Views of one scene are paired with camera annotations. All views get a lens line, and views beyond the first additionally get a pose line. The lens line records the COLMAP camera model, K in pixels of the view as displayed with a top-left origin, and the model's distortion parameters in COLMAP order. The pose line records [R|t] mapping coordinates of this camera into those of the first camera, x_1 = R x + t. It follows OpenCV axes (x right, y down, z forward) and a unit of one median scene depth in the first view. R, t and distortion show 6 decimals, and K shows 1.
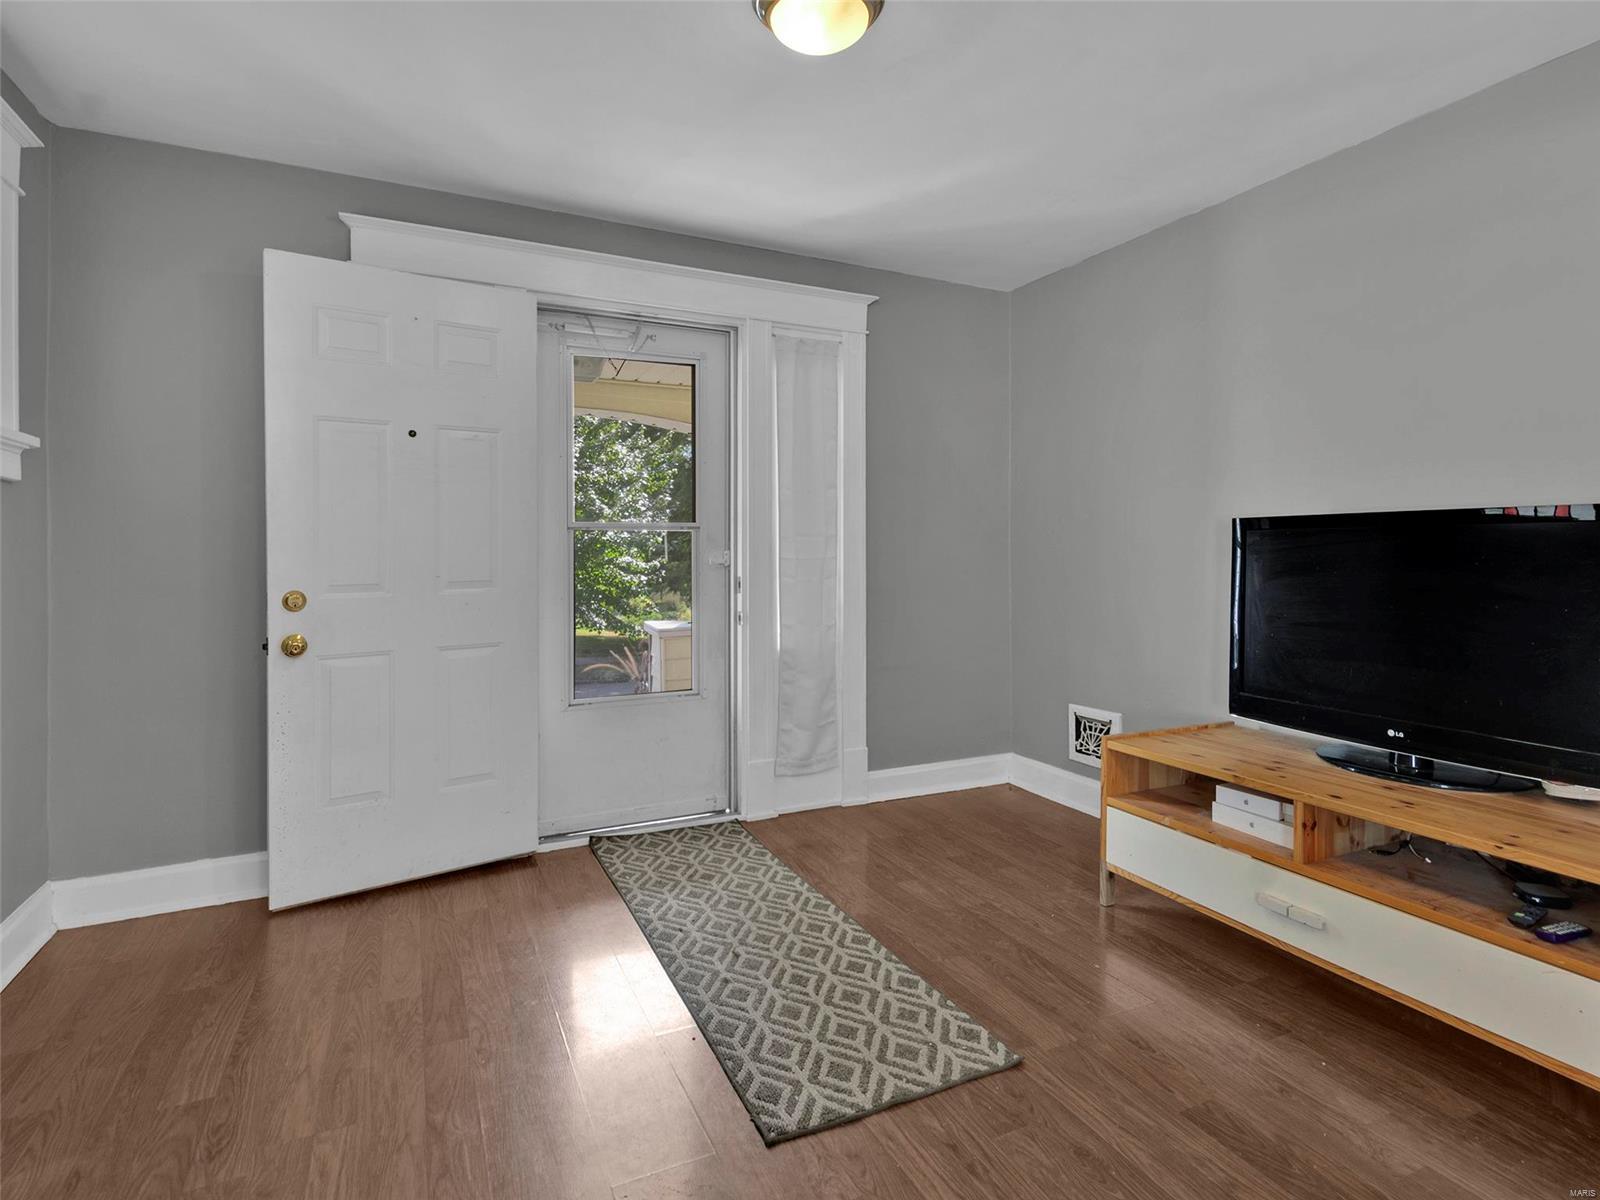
lens RADIAL K [[824.7, 0, 807.4], [0, 824.7, 592.1], [0, 0, 1]] dist [0.013966, -0.004814]
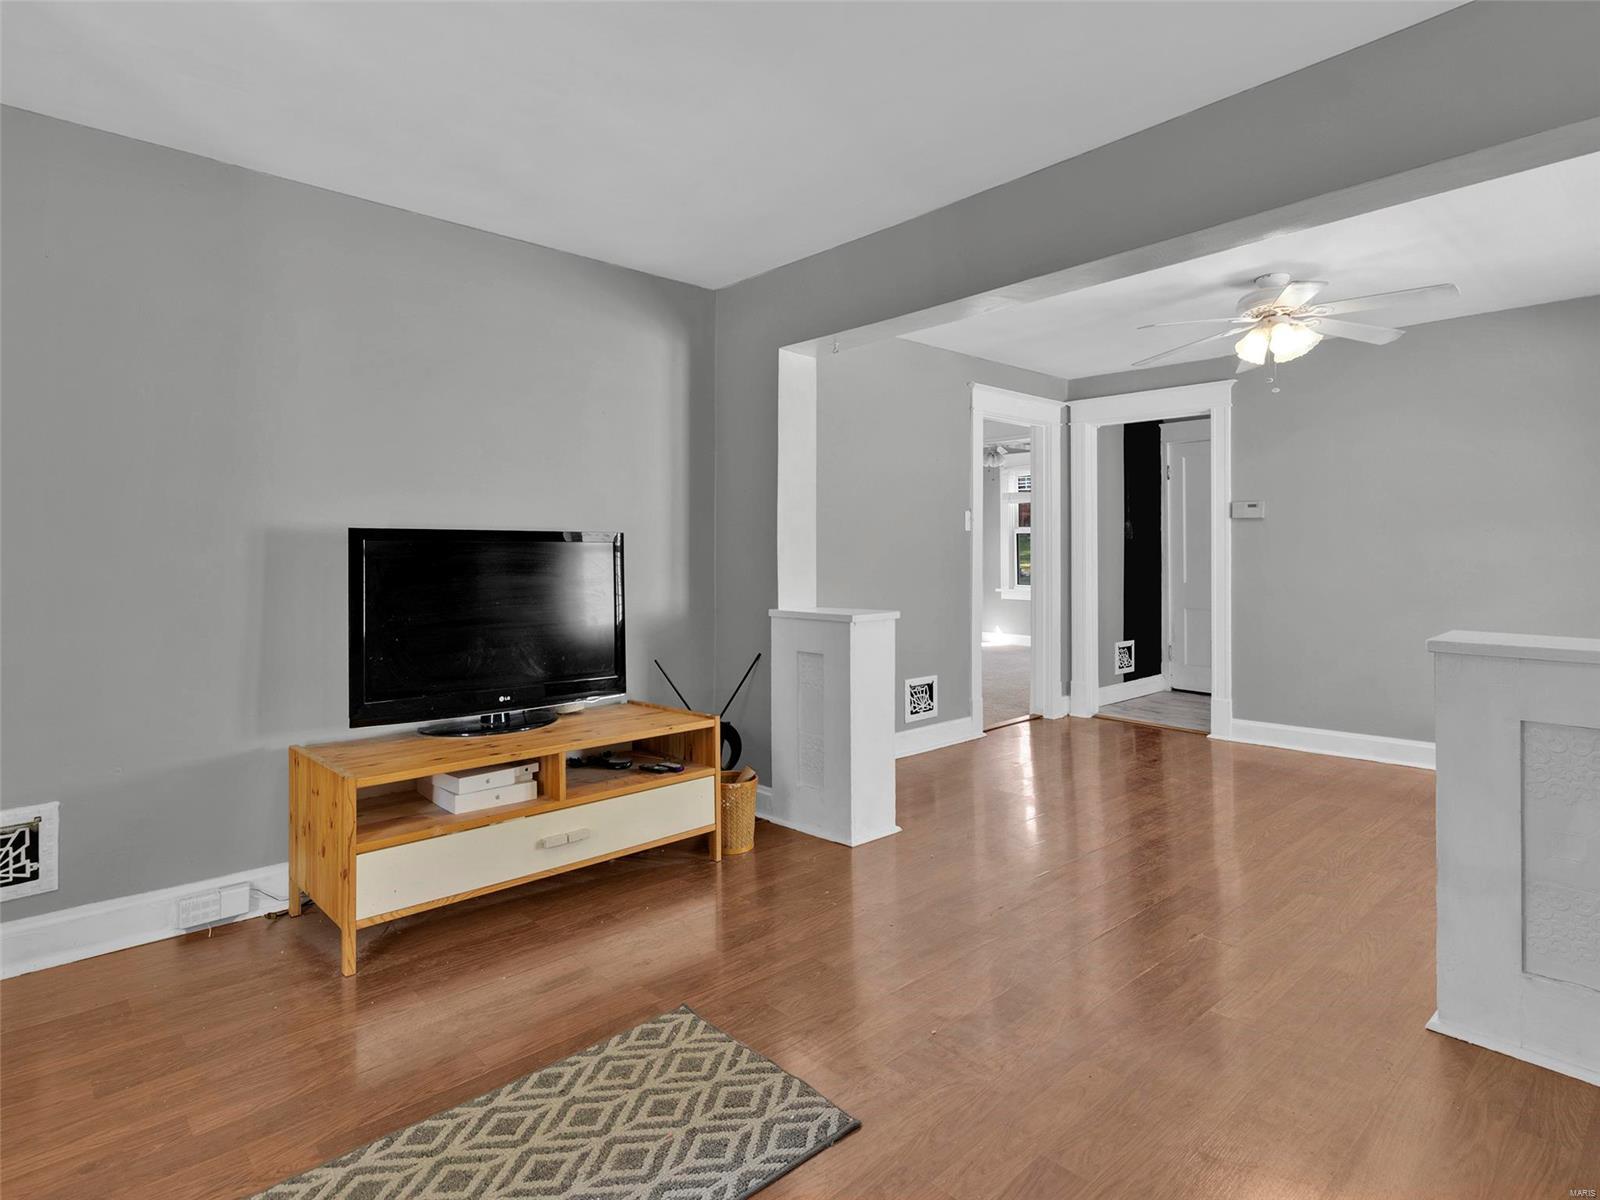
lens RADIAL K [[824.7, 0, 808.0], [0, 824.7, 595.1], [0, 0, 1]] dist [0.013966, -0.004814]
pose [[-0.280690, -0.034571, 0.959176, -0.725964], [0.059031, 0.996837, 0.053203, -0.037180], [-0.957981, 0.071555, -0.277762, 0.948835]]
